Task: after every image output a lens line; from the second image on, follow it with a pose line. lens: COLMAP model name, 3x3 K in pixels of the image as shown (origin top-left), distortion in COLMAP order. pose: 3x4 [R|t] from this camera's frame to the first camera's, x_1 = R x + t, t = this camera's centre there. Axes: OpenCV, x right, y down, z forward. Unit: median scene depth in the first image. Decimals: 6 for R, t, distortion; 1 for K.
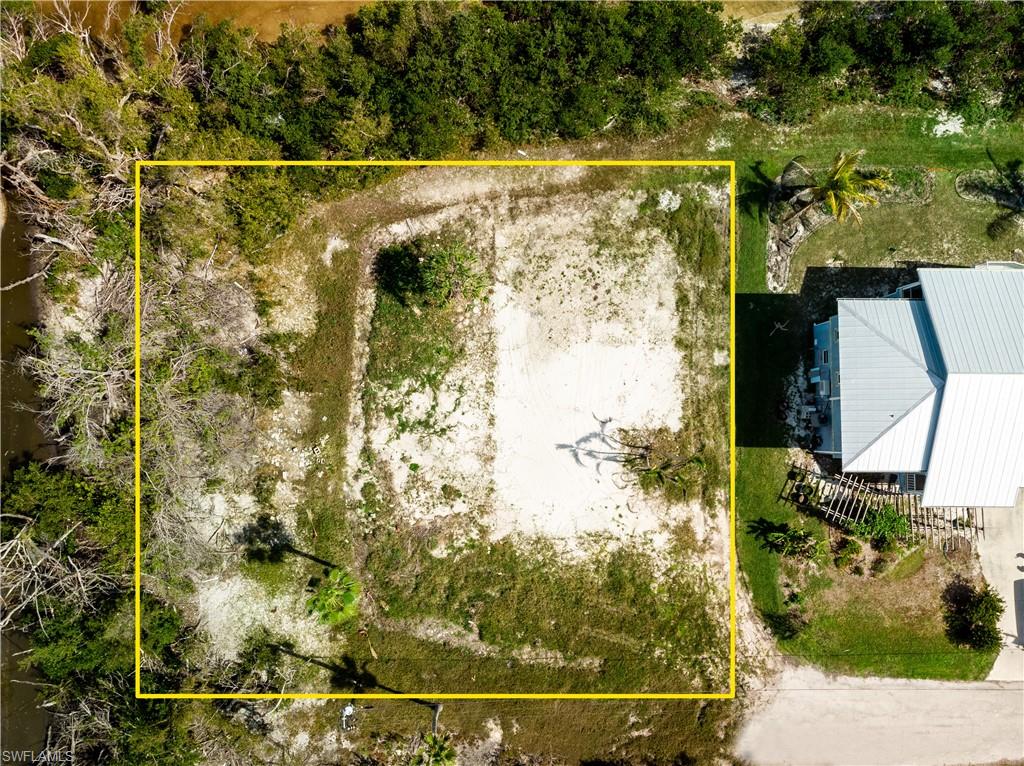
lens RADIAL K [[788.3, 0, 512.4], [0, 788.3, 401.4], [0, 0, 1]] dist [0.038516, -0.064950]
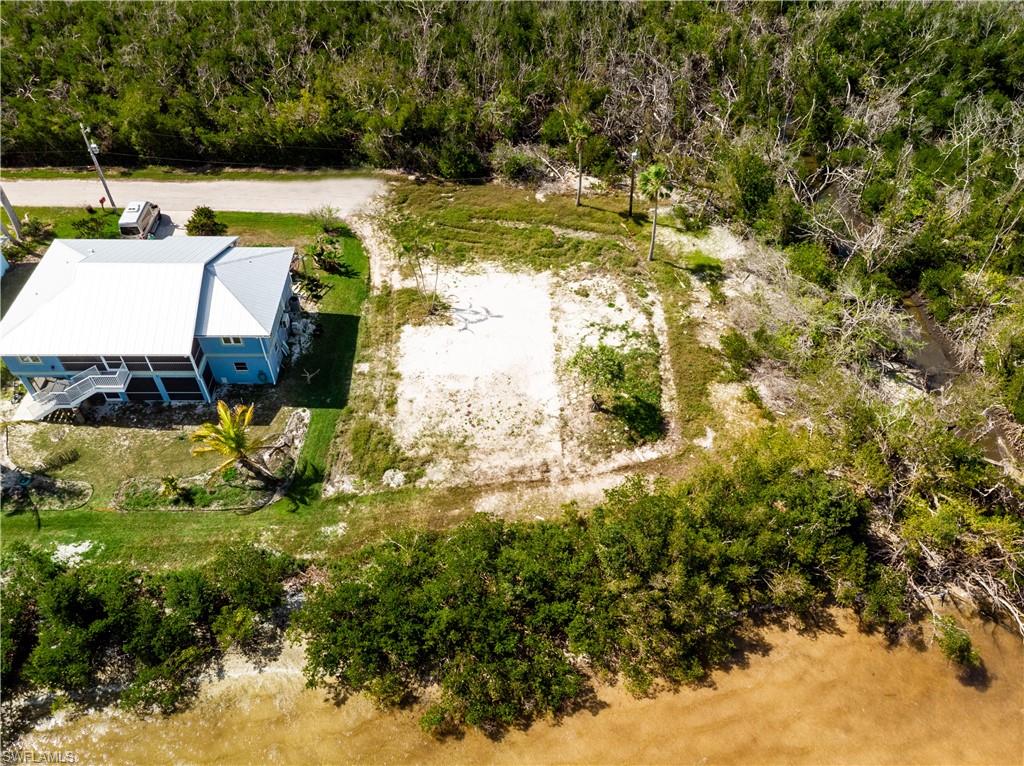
lens RADIAL K [[760.6, 0, 515.7], [0, 760.6, 386.8], [0, 0, 1]] dist [0.041494, -0.049328]
pose [[-0.997279, -0.030807, -0.066975, 0.114739], [-0.027877, -0.683443, 0.729471, -0.923912], [-0.068247, 0.729353, 0.680725, 0.242437]]
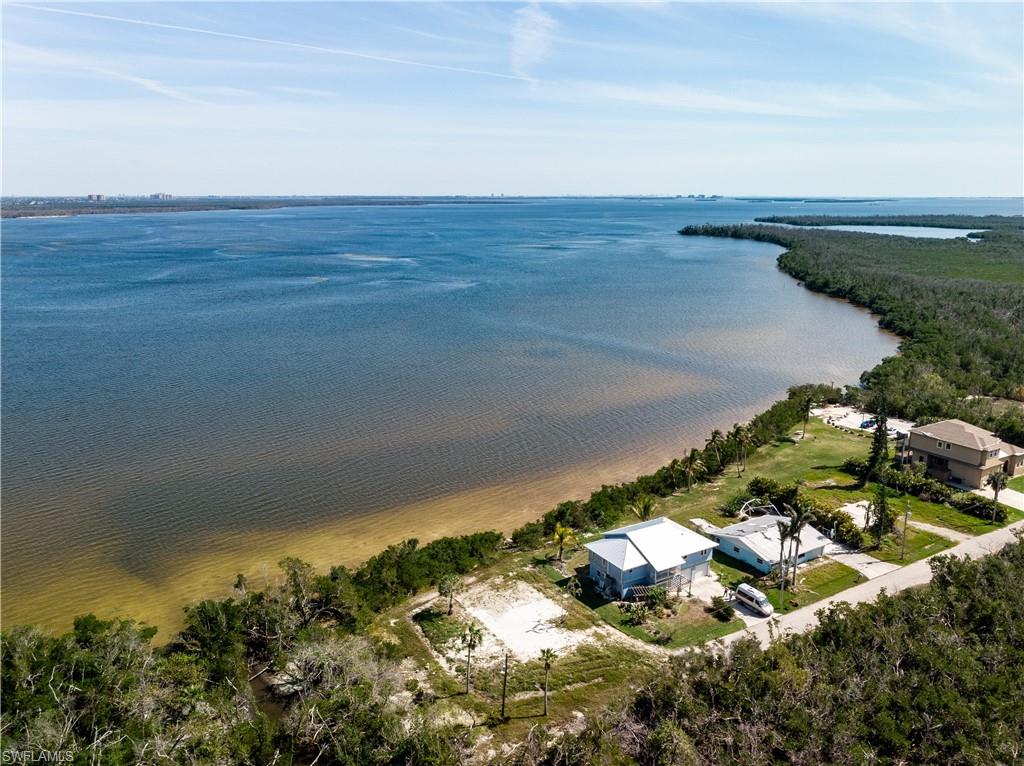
lens RADIAL K [[788.3, 0, 512.4], [0, 788.3, 401.4], [0, 0, 1]] dist [0.038516, -0.064950]
pose [[0.854915, -0.180281, 0.486435, -0.919367], [0.518697, 0.281439, -0.807308, 1.614545], [0.008641, 0.942492, 0.334118, -0.324377]]
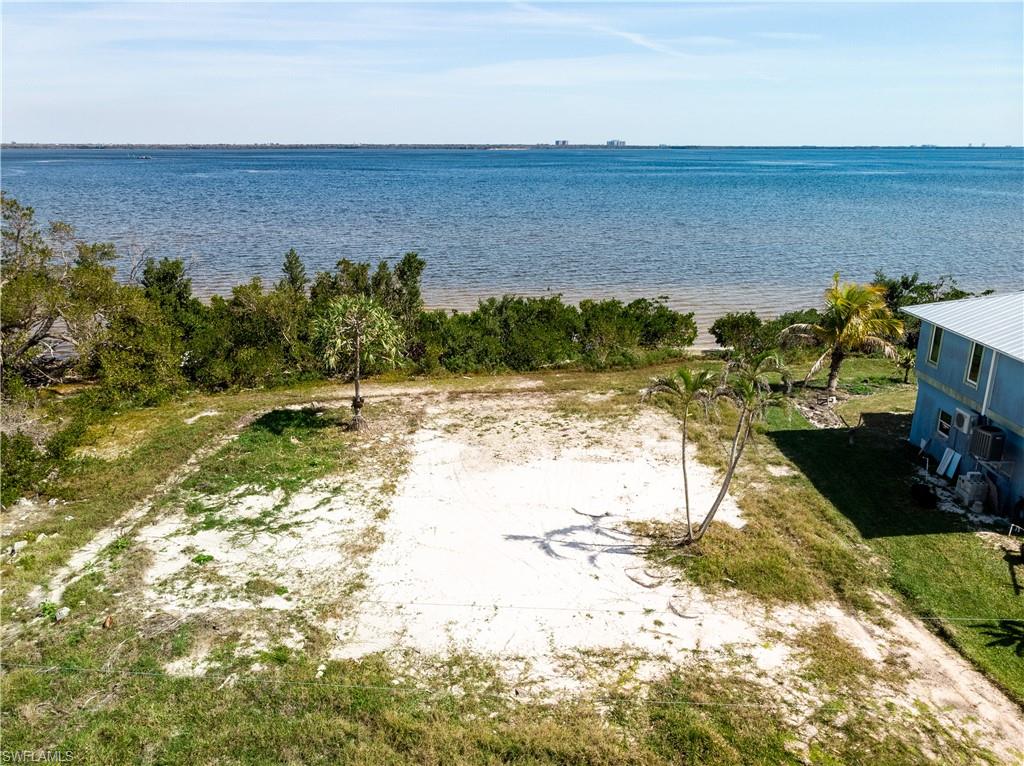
lens RADIAL K [[775.7, 0, 517.2], [0, 775.7, 381.5], [0, 0, 1]] dist [0.000366, 0.011215]
pose [[0.999134, -0.041553, -0.002145, 0.069200], [0.012644, 0.352323, -0.935793, 0.481083], [0.039641, 0.934955, 0.352544, 0.735840]]
